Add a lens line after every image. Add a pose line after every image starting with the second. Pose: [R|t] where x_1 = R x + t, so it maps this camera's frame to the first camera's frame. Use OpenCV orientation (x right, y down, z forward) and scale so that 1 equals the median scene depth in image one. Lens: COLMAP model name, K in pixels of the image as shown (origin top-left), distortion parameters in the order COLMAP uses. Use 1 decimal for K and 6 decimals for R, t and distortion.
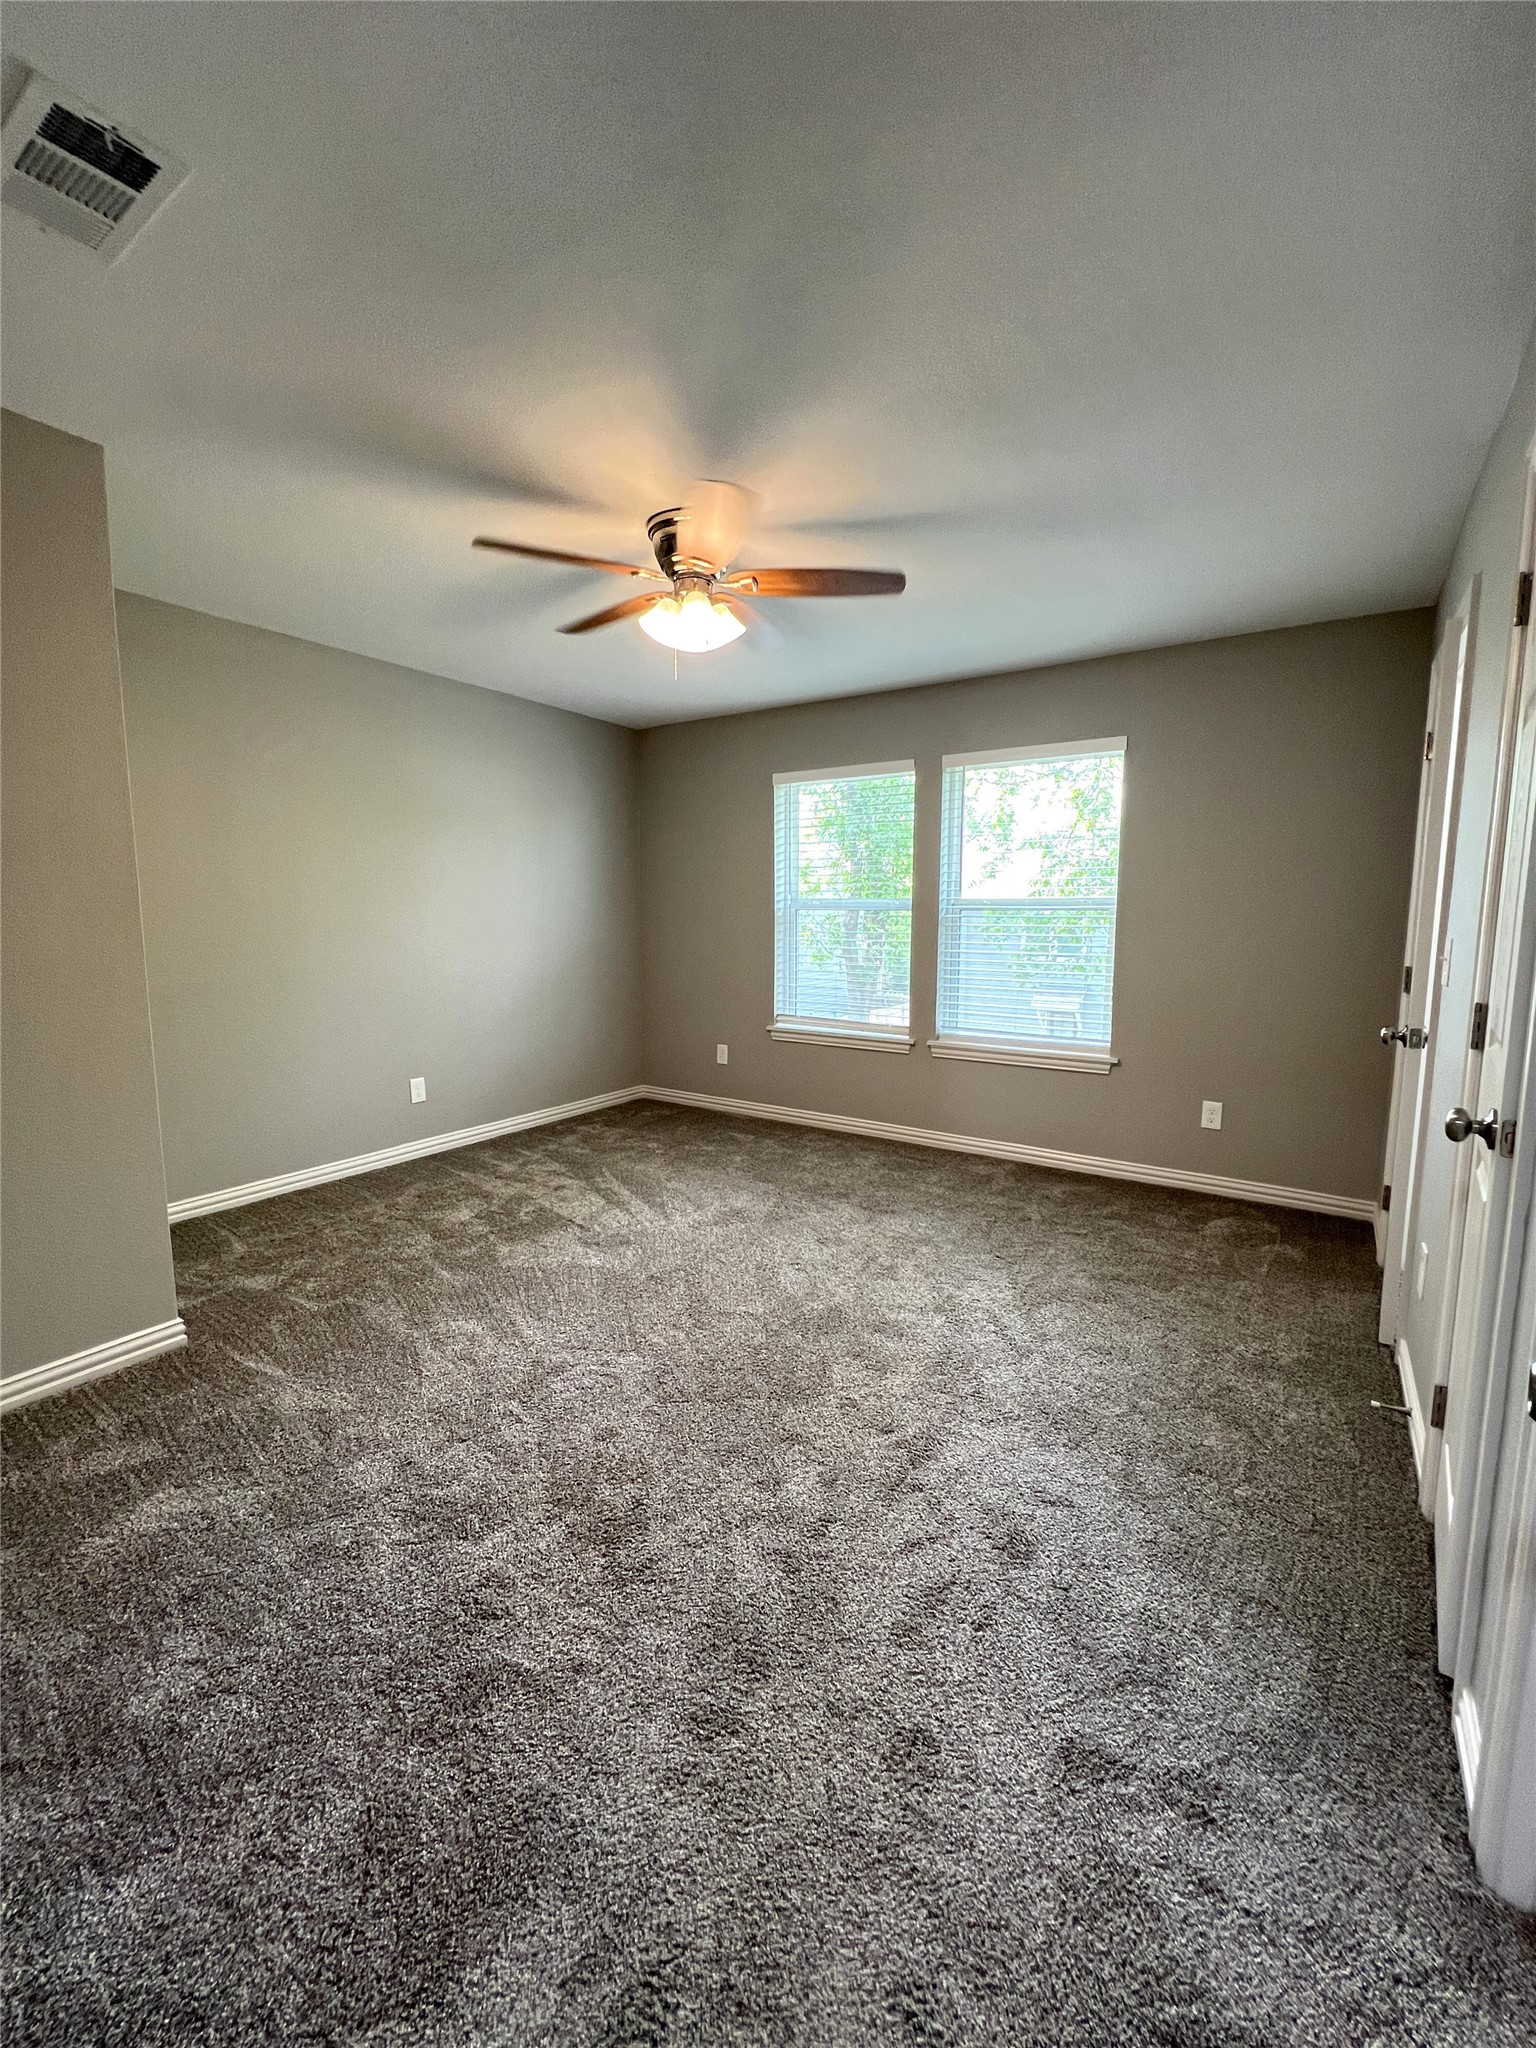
lens RADIAL K [[815.2, 0, 770.5], [0, 815.2, 1010.0], [0, 0, 1]] dist [-0.001696, -0.000336]
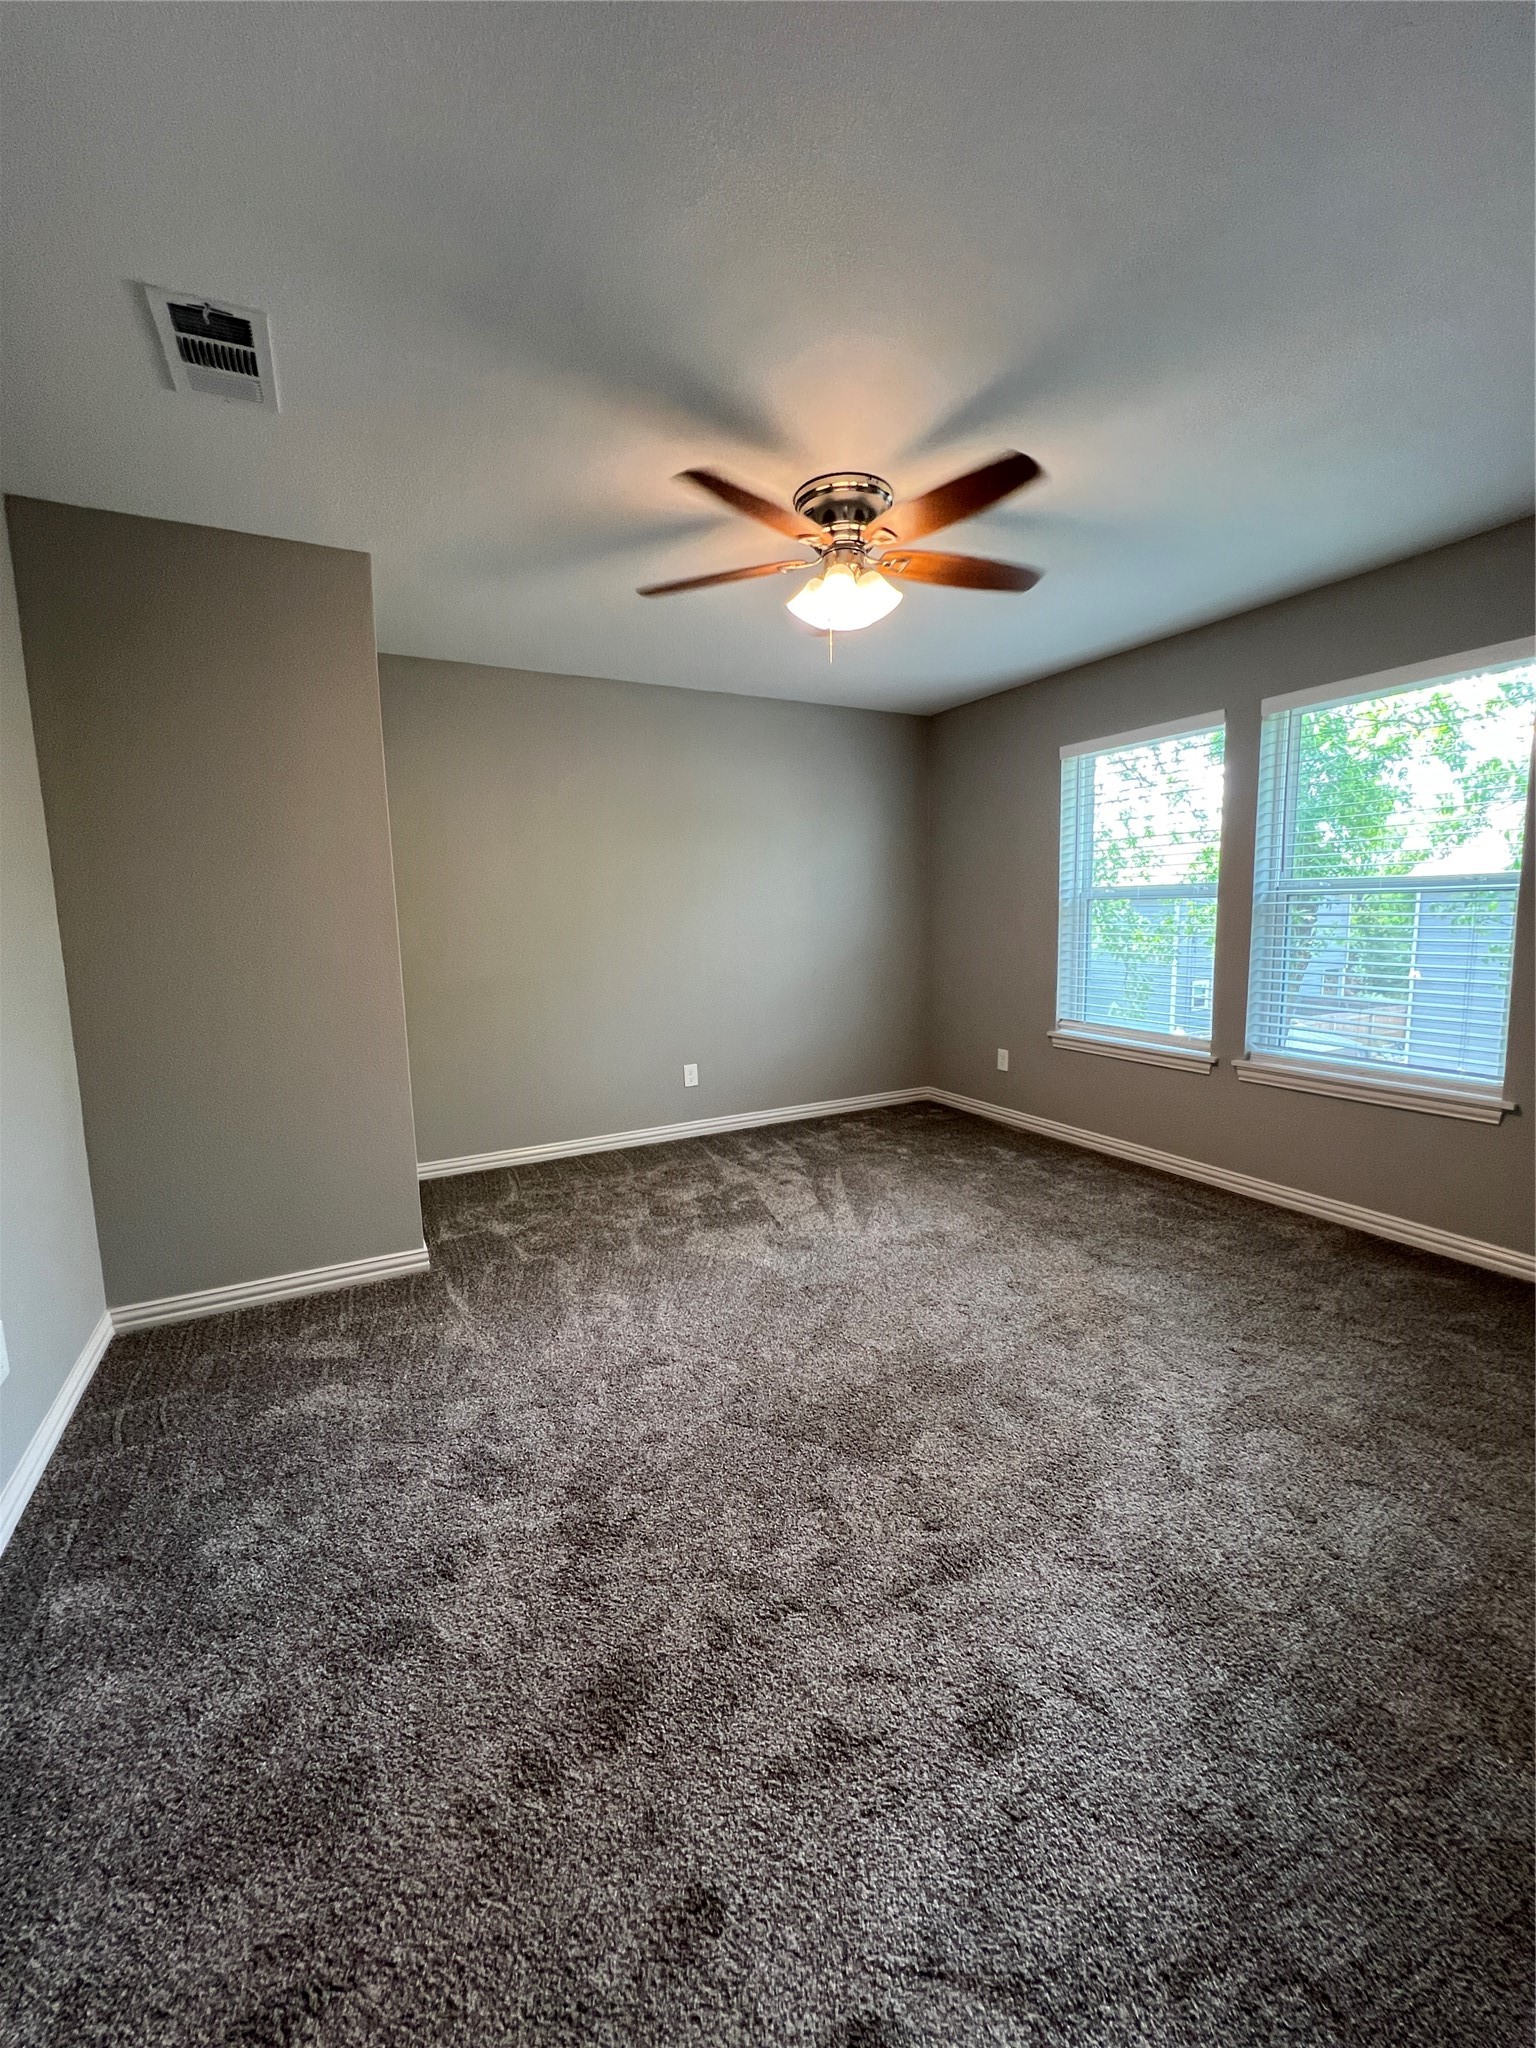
lens RADIAL K [[815.2, 0, 770.5], [0, 815.2, 1010.0], [0, 0, 1]] dist [-0.001696, -0.000336]
pose [[0.883055, 0.034664, -0.467987, 0.244782], [-0.030485, 0.999399, 0.016504, -0.015745], [0.468278, -0.000307, 0.883581, 0.120717]]
